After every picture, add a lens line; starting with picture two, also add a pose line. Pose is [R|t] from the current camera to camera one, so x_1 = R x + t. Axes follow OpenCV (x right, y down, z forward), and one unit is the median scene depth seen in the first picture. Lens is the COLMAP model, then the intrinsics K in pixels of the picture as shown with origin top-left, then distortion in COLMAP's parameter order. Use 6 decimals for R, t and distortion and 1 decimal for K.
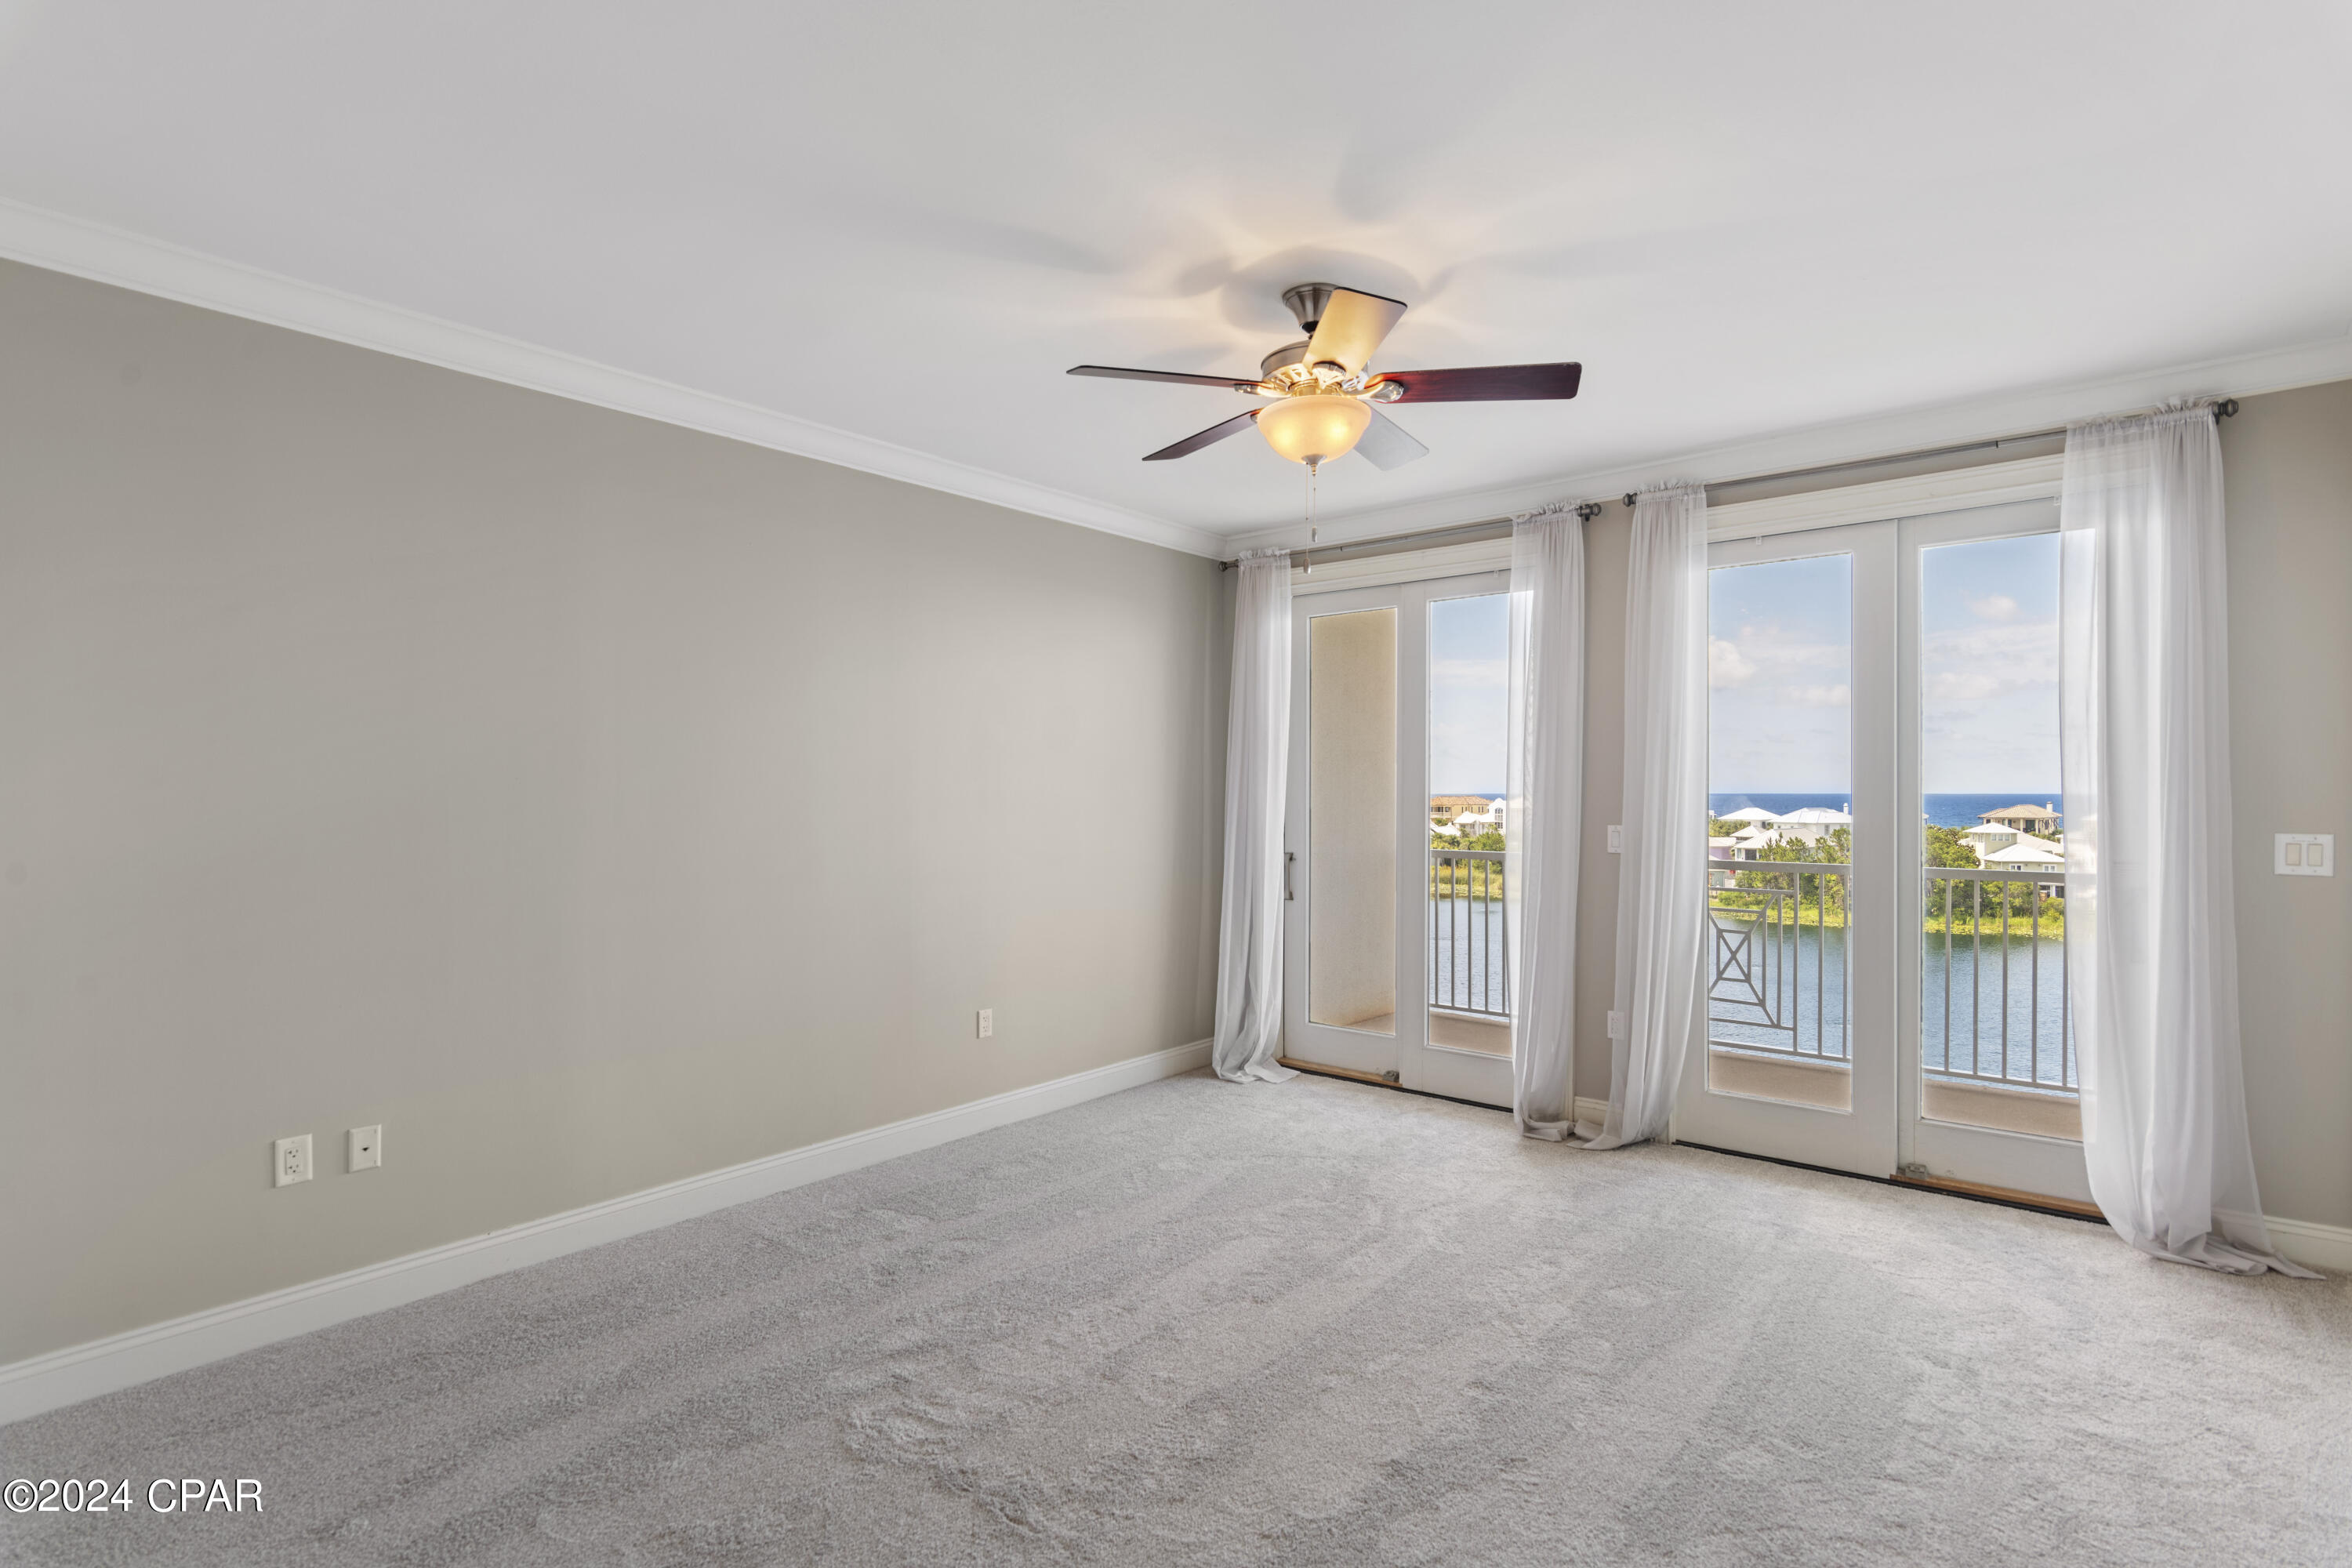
lens RADIAL K [[1154.6, 0, 1185.2], [0, 1154.6, 778.1], [0, 0, 1]] dist [0.005315, 0.000901]
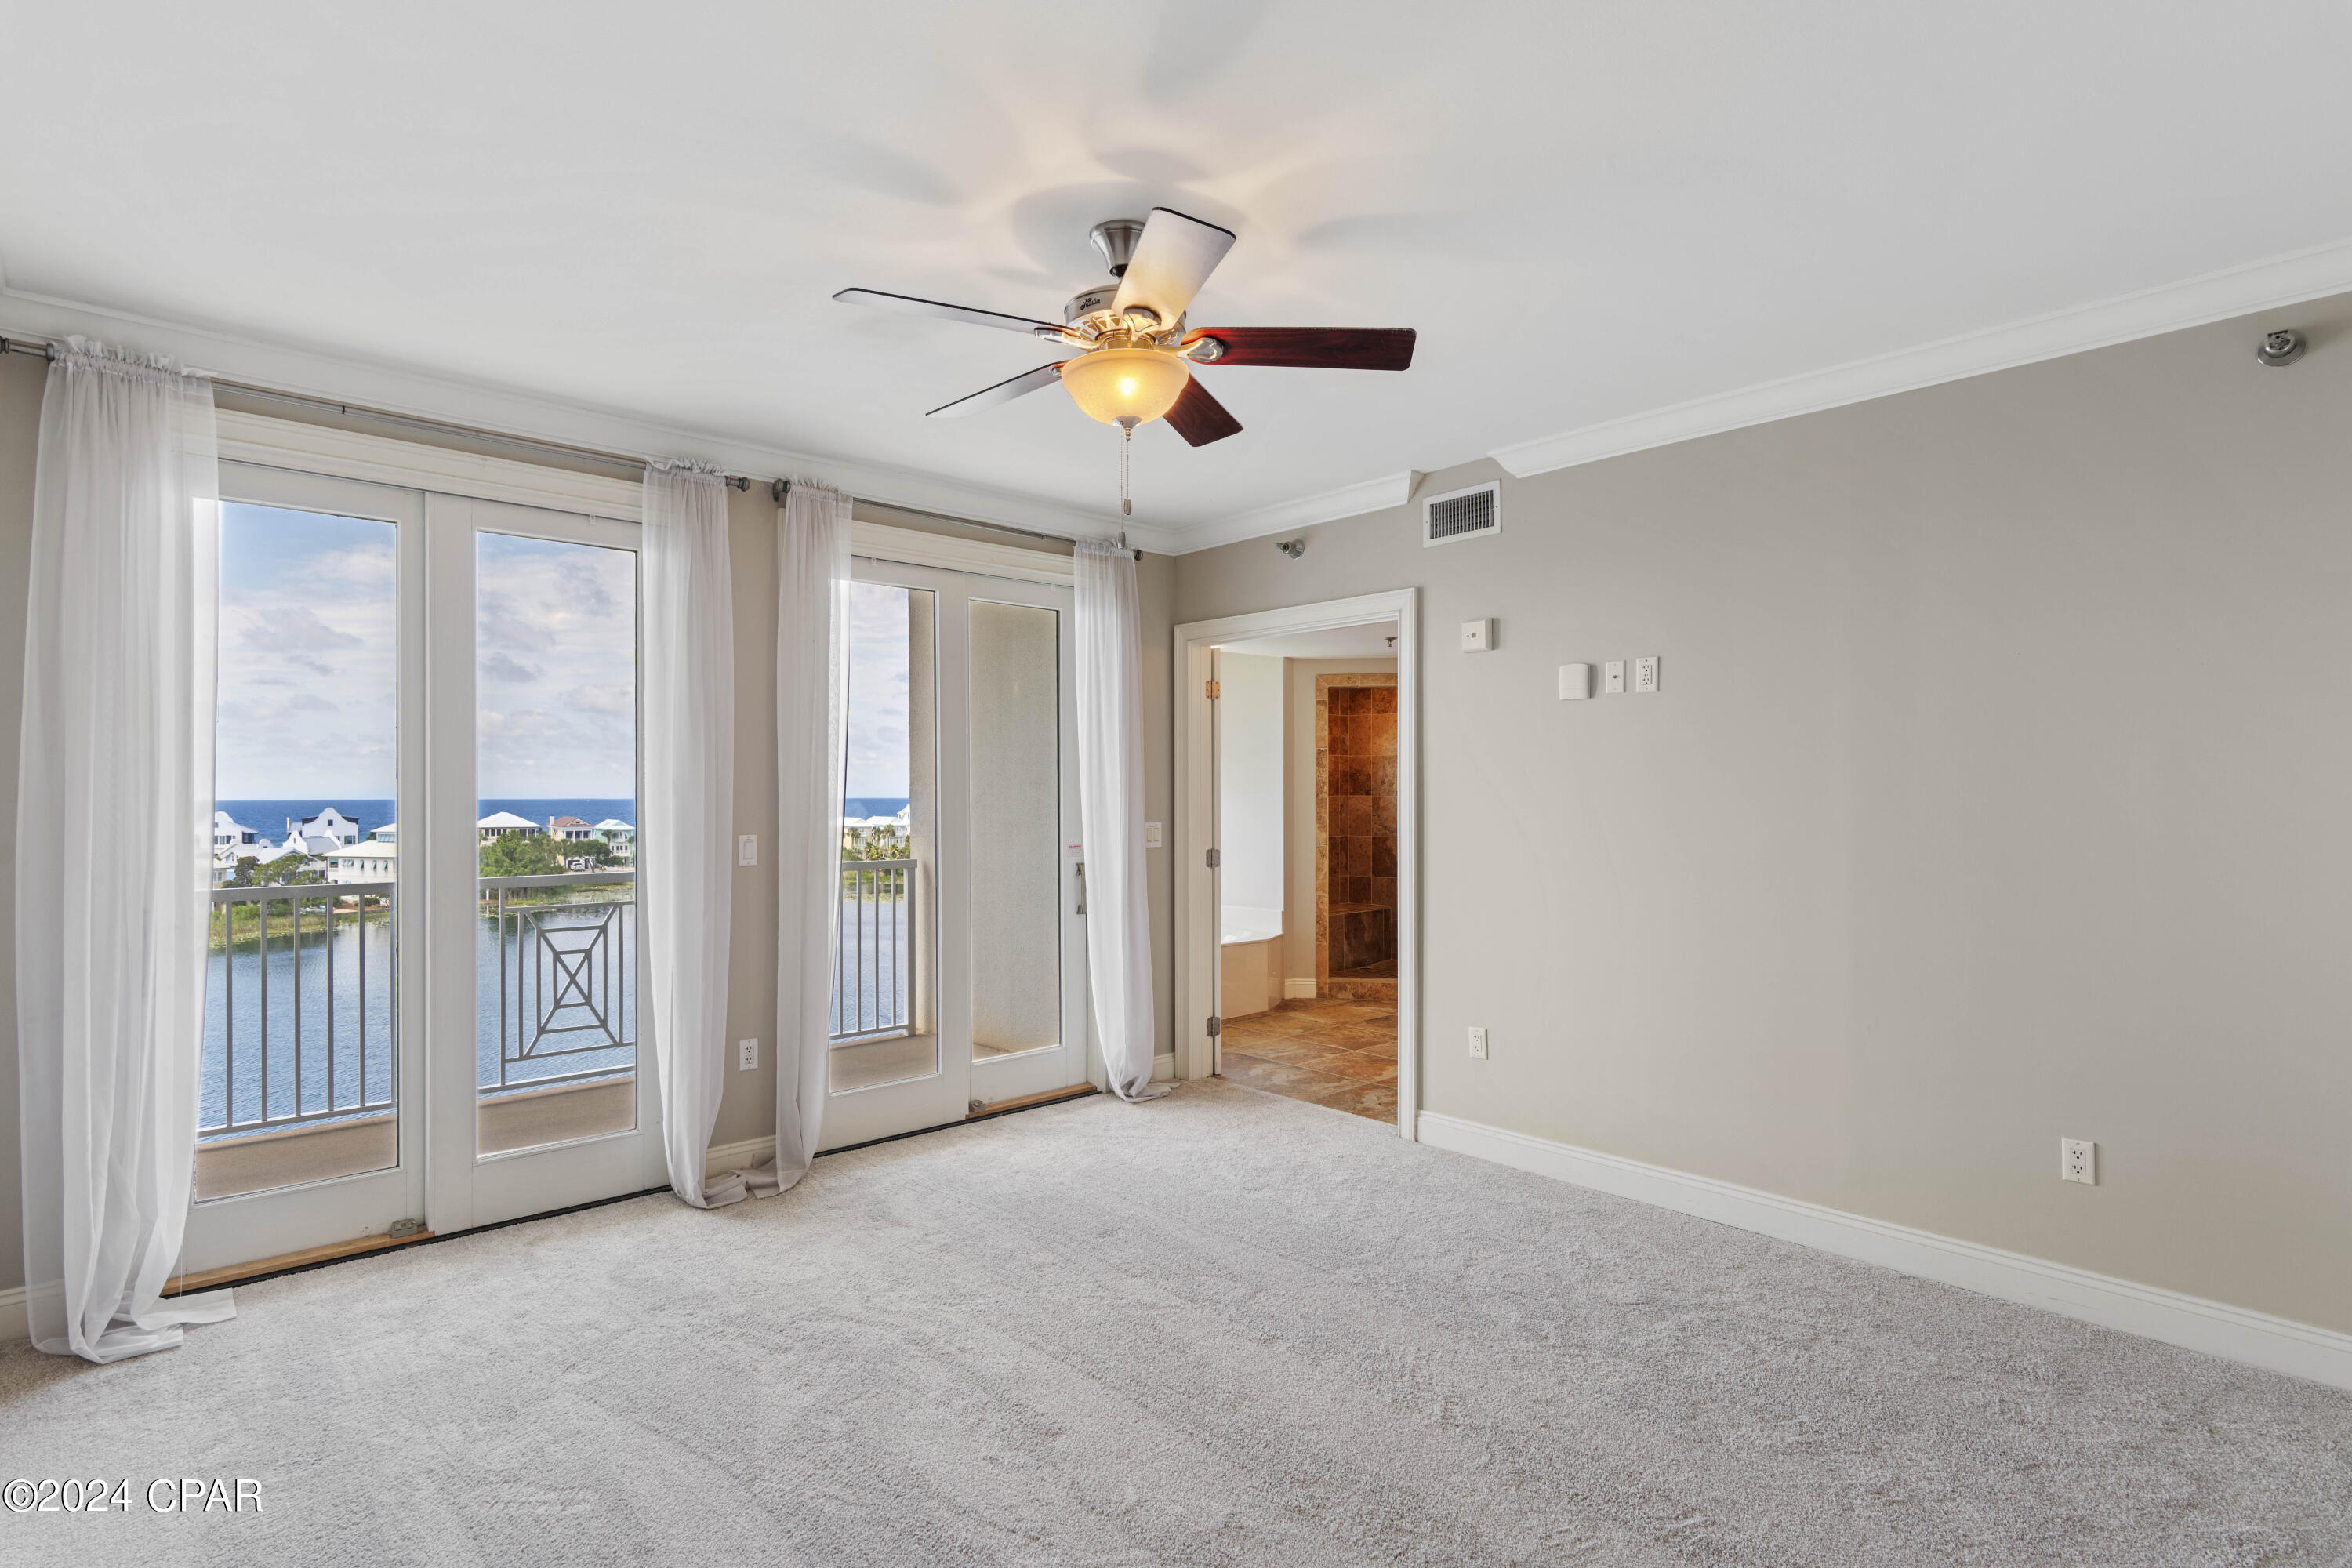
lens RADIAL K [[1154.6, 0, 1178.1], [0, 1154.6, 785.8], [0, 0, 1]] dist [0.005315, 0.000901]
pose [[0.146501, 0.006075, 0.989192, -0.466928], [-0.007932, 0.999956, -0.004967, 0.002986], [-0.989179, -0.007118, 0.146543, 0.515819]]
